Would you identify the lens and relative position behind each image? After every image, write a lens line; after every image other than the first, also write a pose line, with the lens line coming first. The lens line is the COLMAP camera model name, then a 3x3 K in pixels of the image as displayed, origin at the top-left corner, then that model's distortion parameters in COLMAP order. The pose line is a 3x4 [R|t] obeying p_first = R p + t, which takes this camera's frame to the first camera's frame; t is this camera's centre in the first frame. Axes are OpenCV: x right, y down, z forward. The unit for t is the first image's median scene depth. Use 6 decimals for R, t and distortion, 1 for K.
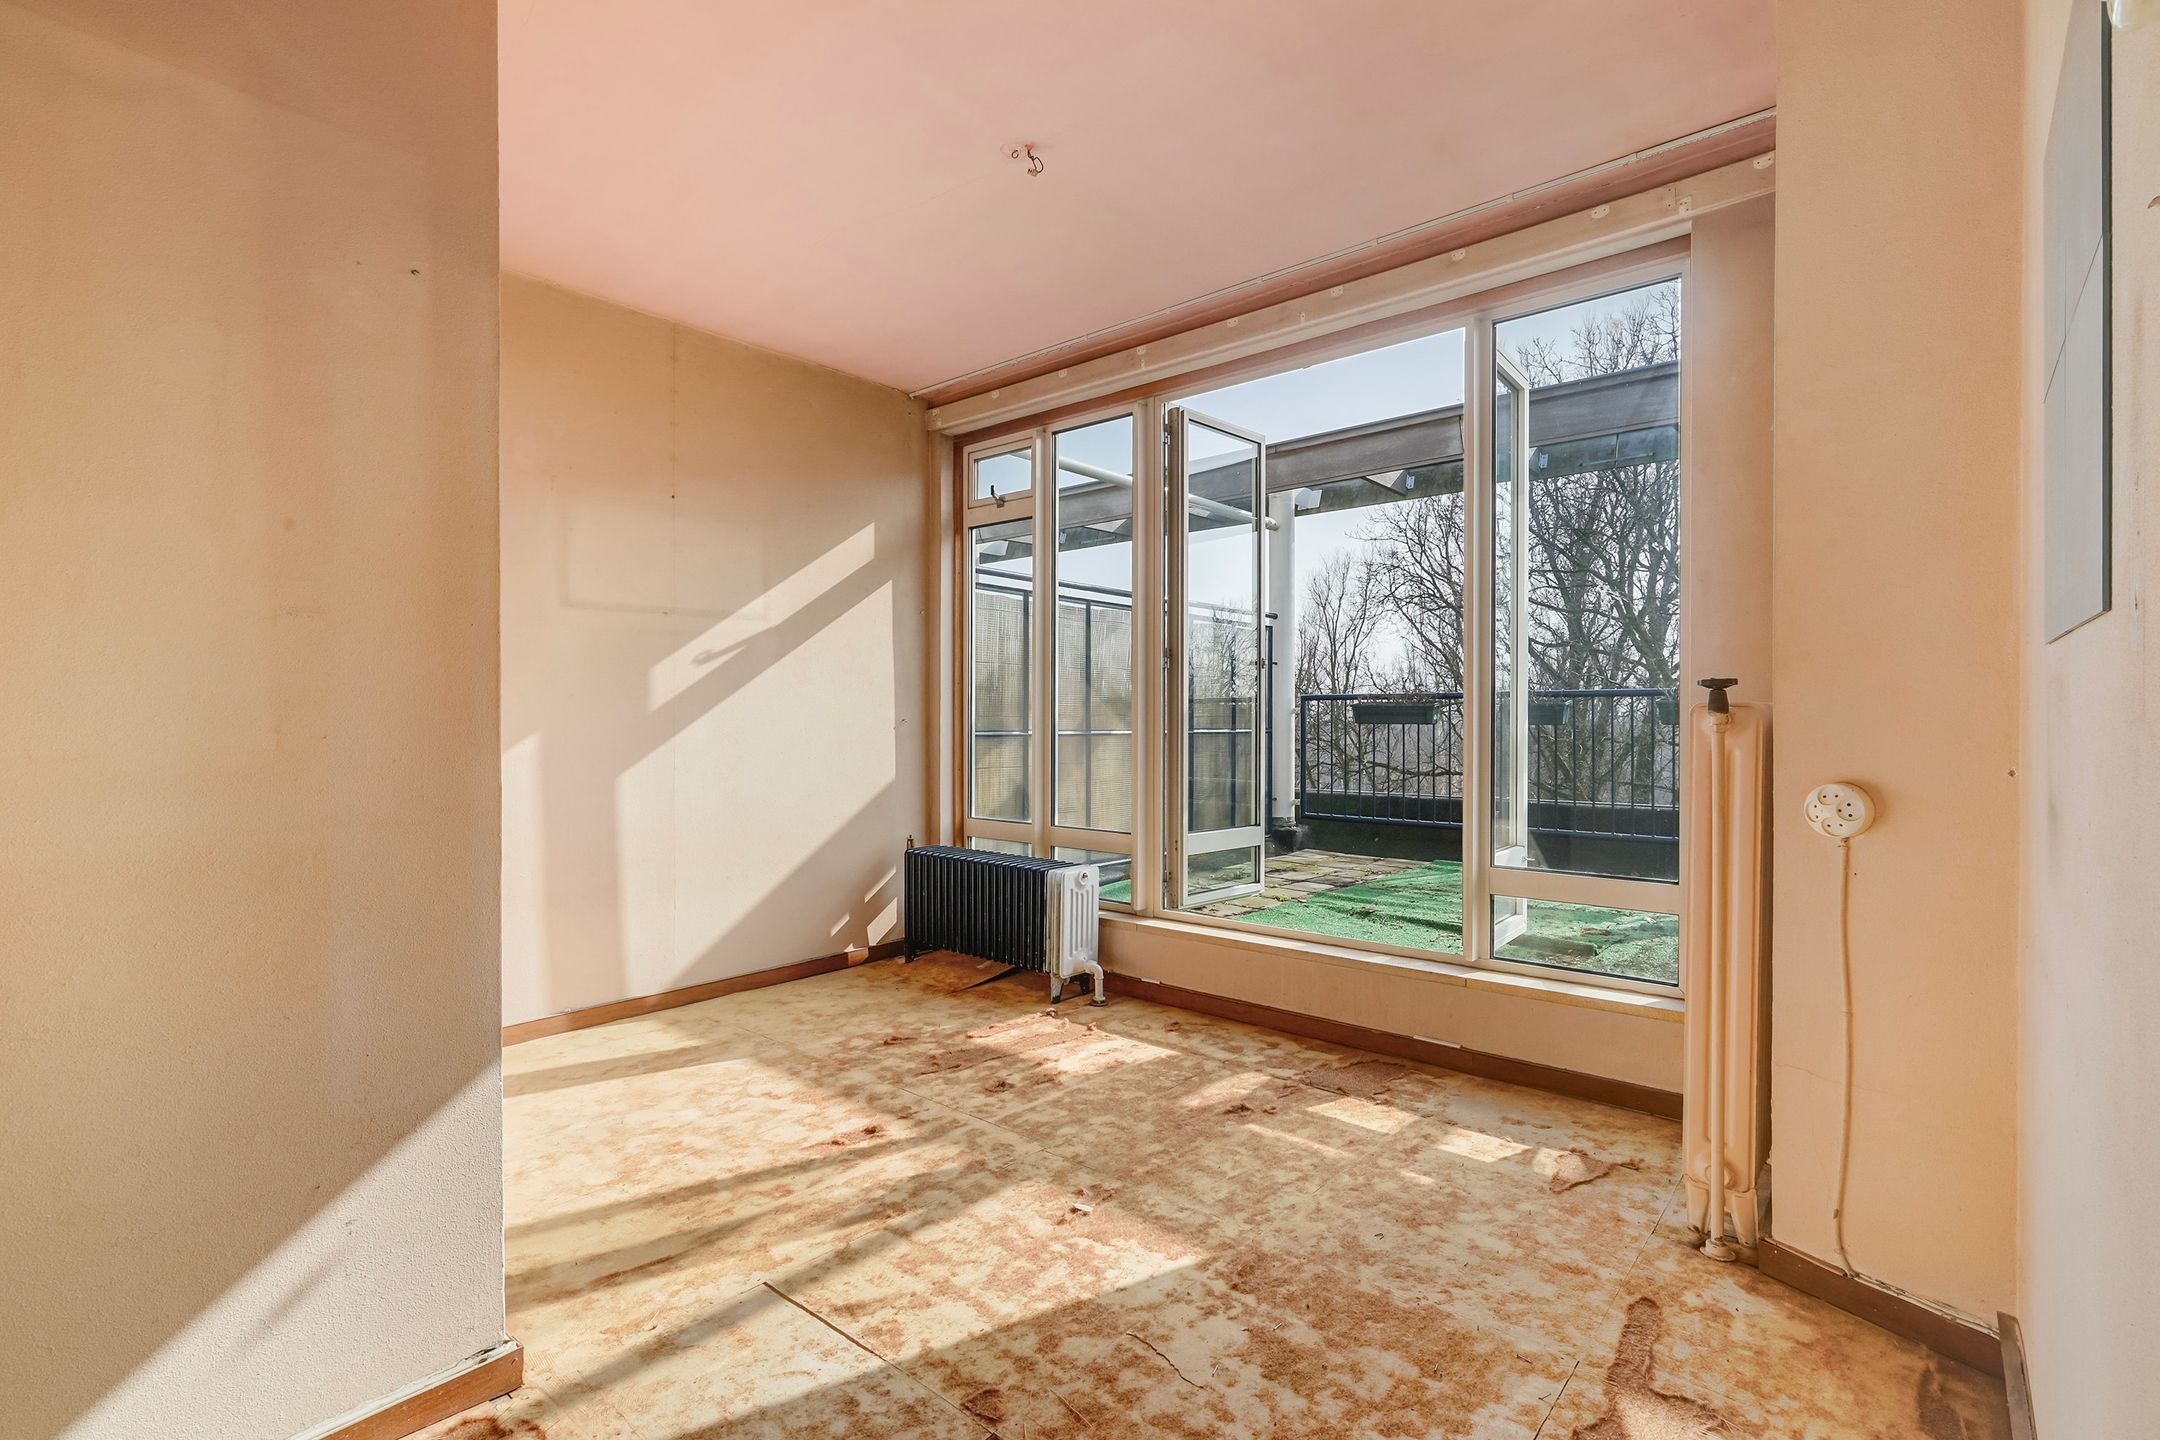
lens RADIAL K [[1016.5, 0, 1080.1], [0, 1016.5, 717.0], [0, 0, 1]] dist [-0.003432, 0.000941]
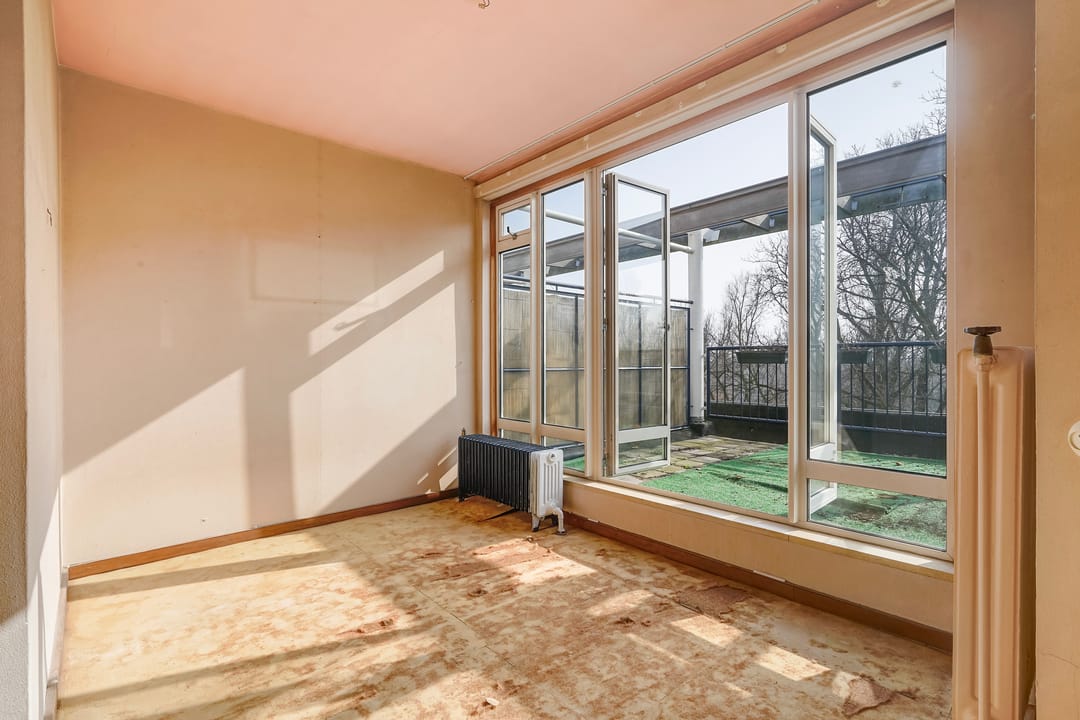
lens RADIAL K [[508.2, 0, 539.2], [0, 508.2, 360.5], [0, 0, 1]] dist [-0.003432, 0.000941]
pose [[0.990260, -0.004392, -0.139160, 0.100132], [0.004461, 0.999990, 0.000181, 0.000206], [0.139158, -0.000800, 0.990270, 0.174984]]
